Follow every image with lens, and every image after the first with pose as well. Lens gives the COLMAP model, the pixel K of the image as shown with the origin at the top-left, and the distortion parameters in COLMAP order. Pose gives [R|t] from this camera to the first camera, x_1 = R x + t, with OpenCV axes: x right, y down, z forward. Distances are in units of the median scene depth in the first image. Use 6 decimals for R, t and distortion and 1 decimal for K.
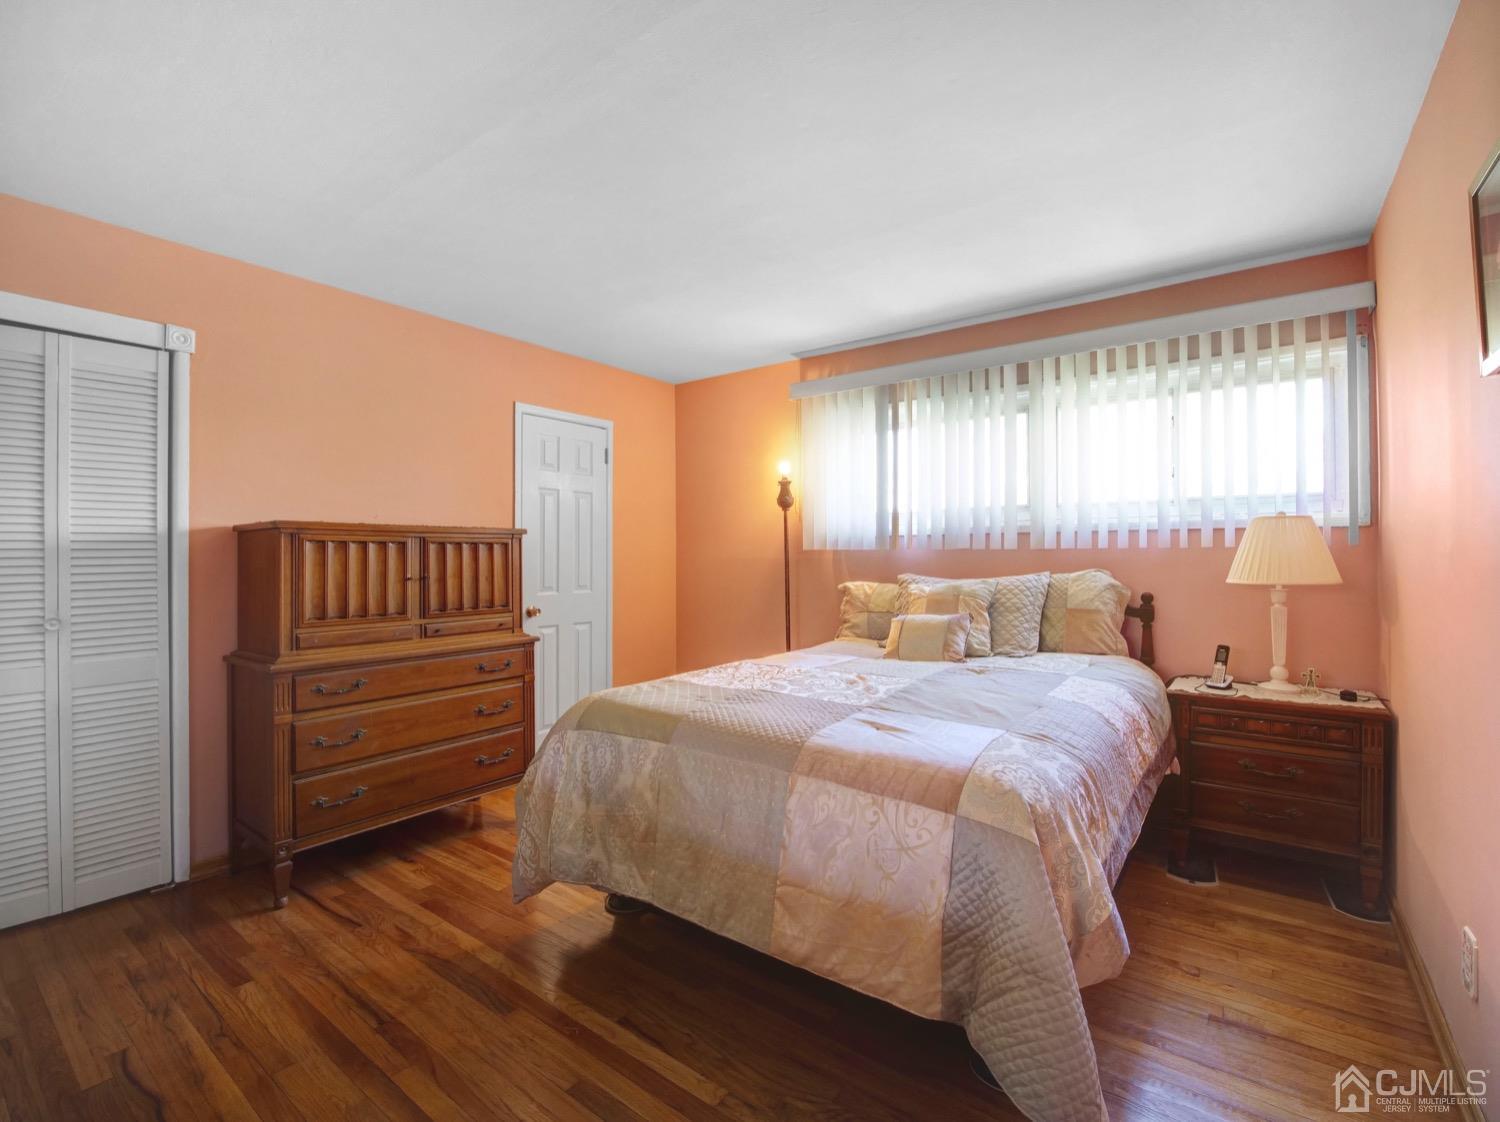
lens RADIAL K [[681.3, 0, 746.4], [0, 681.3, 548.6], [0, 0, 1]] dist [-0.012871, -0.001028]
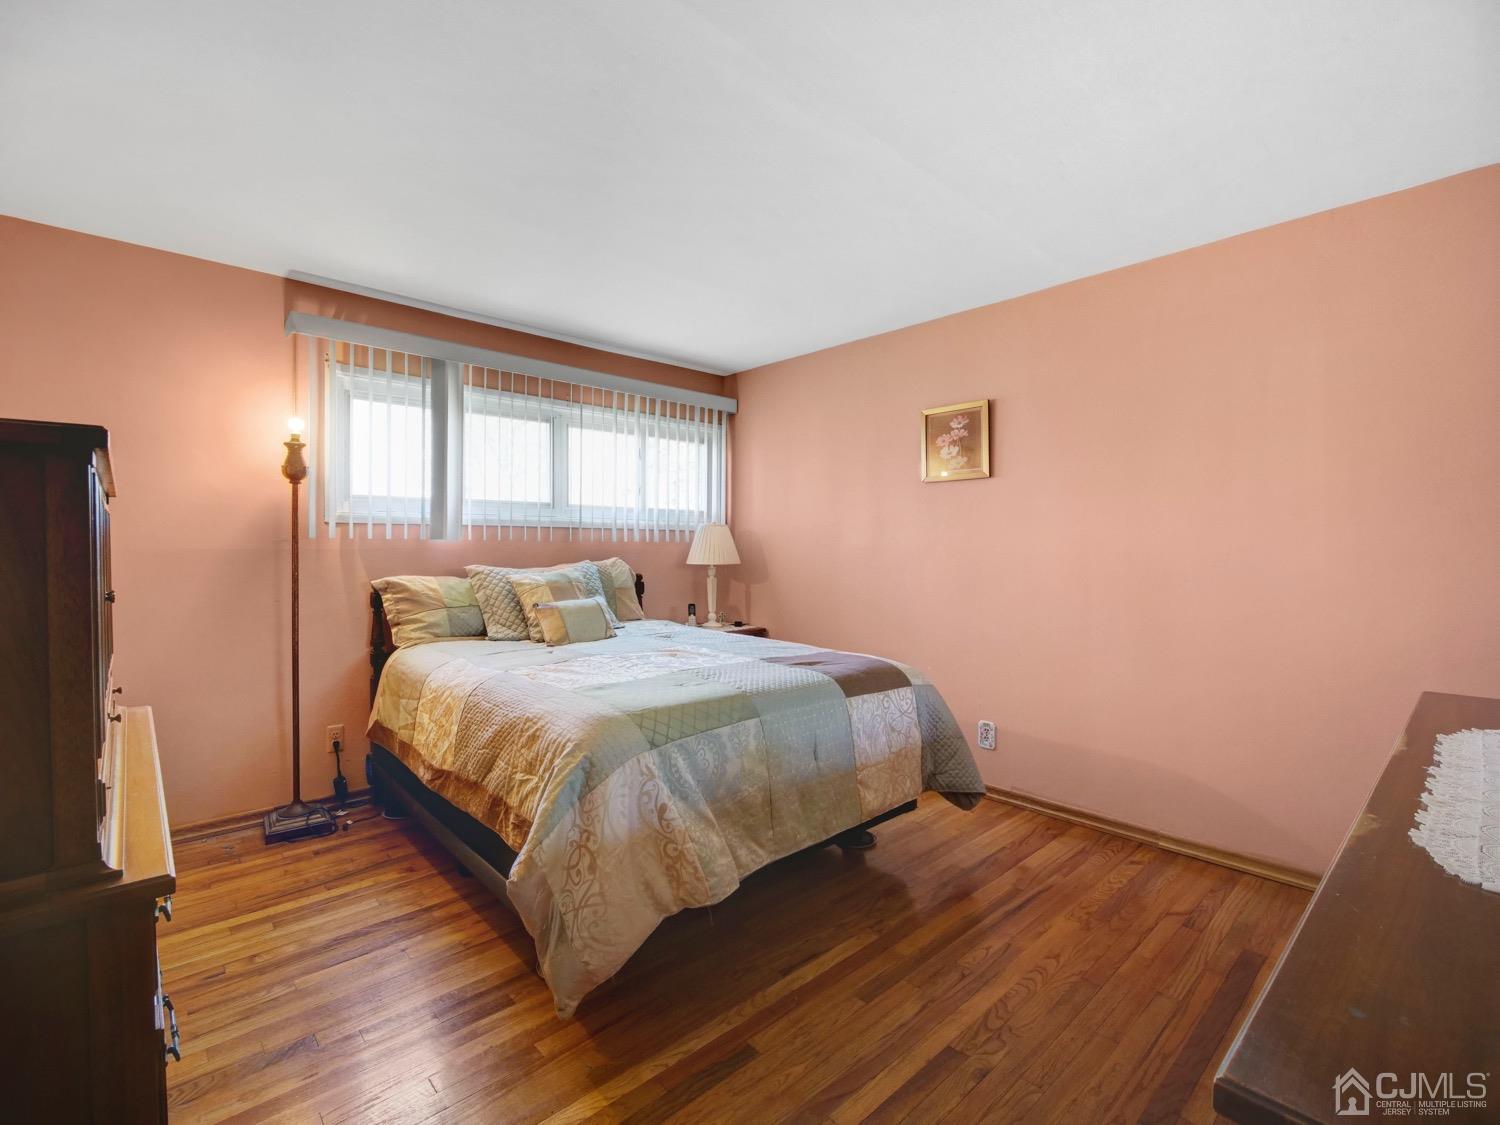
lens RADIAL K [[681.3, 0, 746.4], [0, 681.3, 550.1], [0, 0, 1]] dist [-0.012871, -0.001028]
pose [[0.181655, 0.000258, 0.983362, -0.779913], [-0.012965, 0.999914, 0.002132, 0.010283], [-0.983277, -0.013137, 0.181642, 0.536490]]
